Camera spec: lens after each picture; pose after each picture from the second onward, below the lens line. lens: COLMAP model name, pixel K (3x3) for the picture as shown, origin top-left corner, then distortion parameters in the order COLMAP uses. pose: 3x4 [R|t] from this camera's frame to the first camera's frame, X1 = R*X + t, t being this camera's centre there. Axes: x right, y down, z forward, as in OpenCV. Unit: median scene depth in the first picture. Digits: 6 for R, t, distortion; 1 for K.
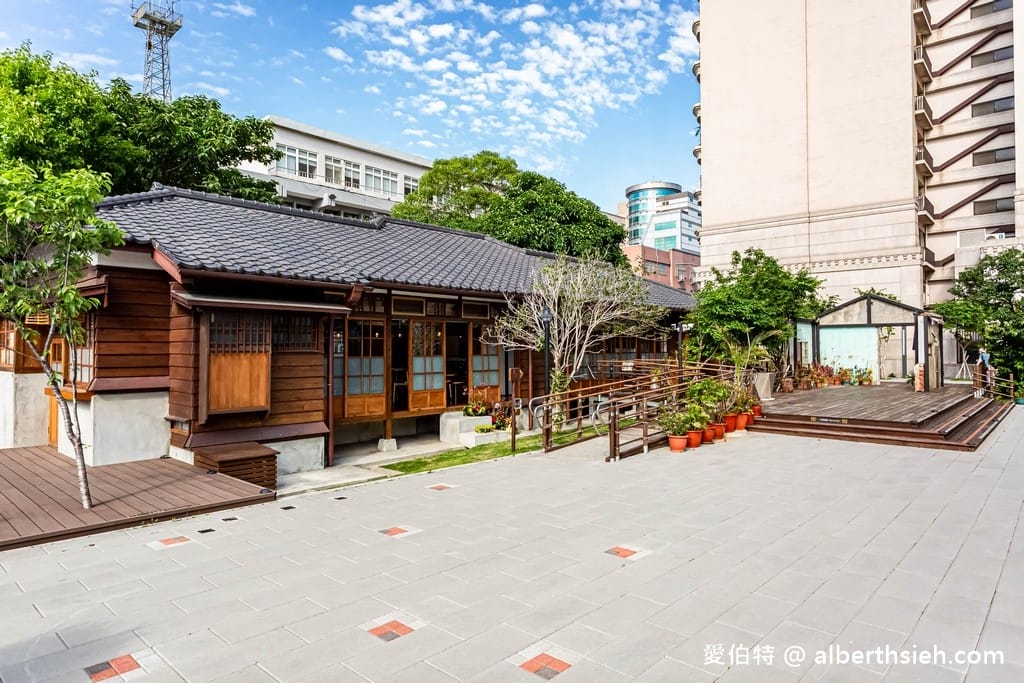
lens RADIAL K [[621.1, 0, 512.0], [0, 621.1, 342.2], [0, 0, 1]] dist [0.002333, 0.002933]
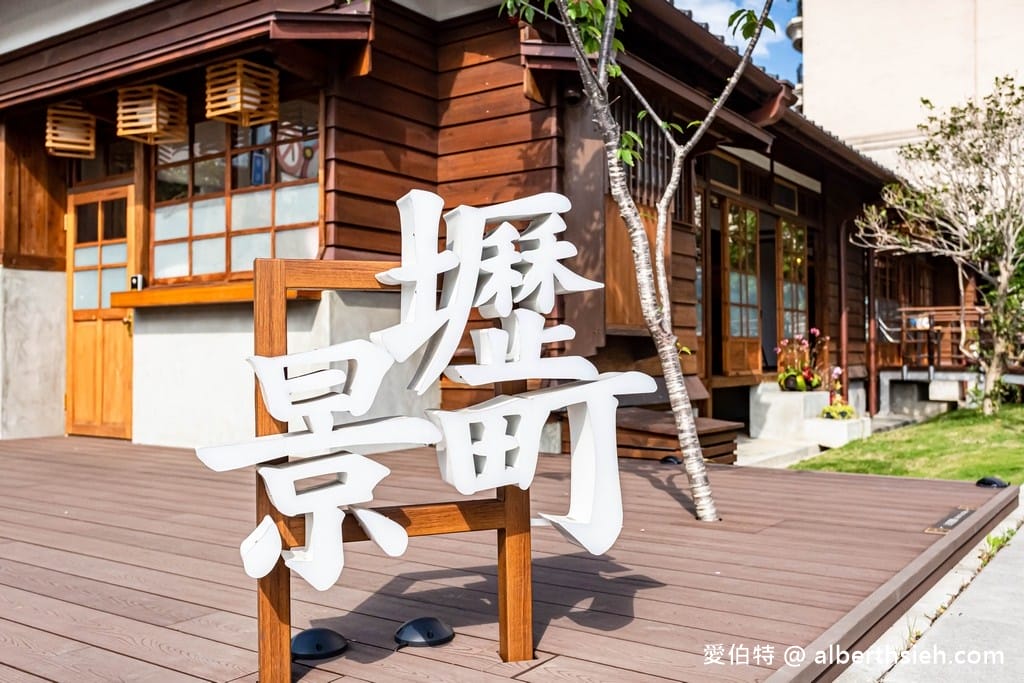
lens RADIAL K [[946.1, 0, 512.6], [0, 946.1, 341.1], [0, 0, 1]] dist [0.008283, 0.000000]
pose [[0.991507, 0.001205, 0.130050, -0.527670], [-0.000567, 0.999988, -0.004943, 0.103379], [-0.130055, 0.004828, 0.991495, 0.298036]]
